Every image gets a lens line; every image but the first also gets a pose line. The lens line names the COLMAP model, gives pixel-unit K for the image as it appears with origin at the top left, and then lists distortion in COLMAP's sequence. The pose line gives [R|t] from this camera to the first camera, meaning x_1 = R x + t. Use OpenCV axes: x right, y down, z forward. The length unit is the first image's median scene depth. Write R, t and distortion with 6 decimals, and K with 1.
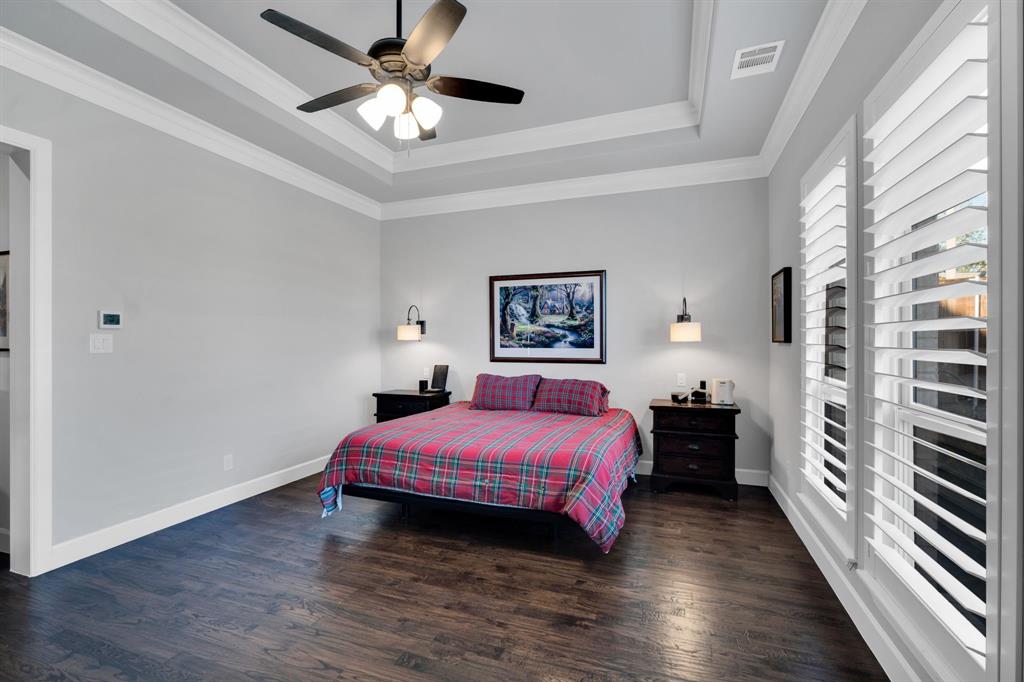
lens RADIAL K [[452.7, 0, 509.0], [0, 452.7, 341.2], [0, 0, 1]] dist [-0.006897, 0.002034]
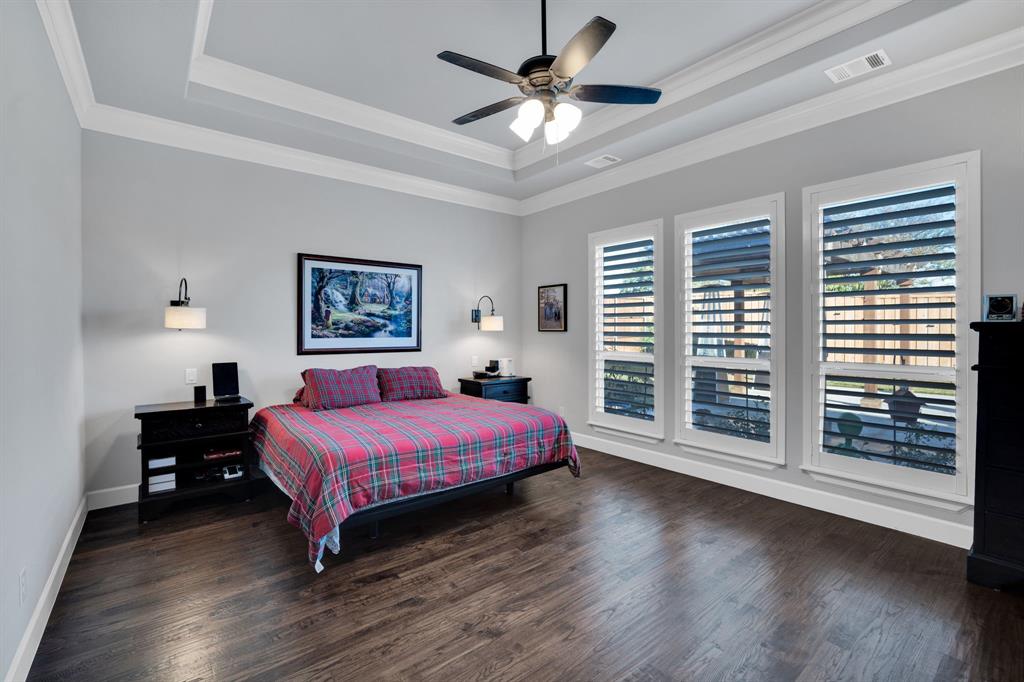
lens RADIAL K [[452.7, 0, 514.4], [0, 452.7, 335.3], [0, 0, 1]] dist [-0.006897, 0.002034]
pose [[0.507201, -0.007942, 0.861791, -0.596280], [0.002352, 0.999967, 0.007831, 0.003330], [-0.861825, -0.001945, 0.507203, 0.246304]]
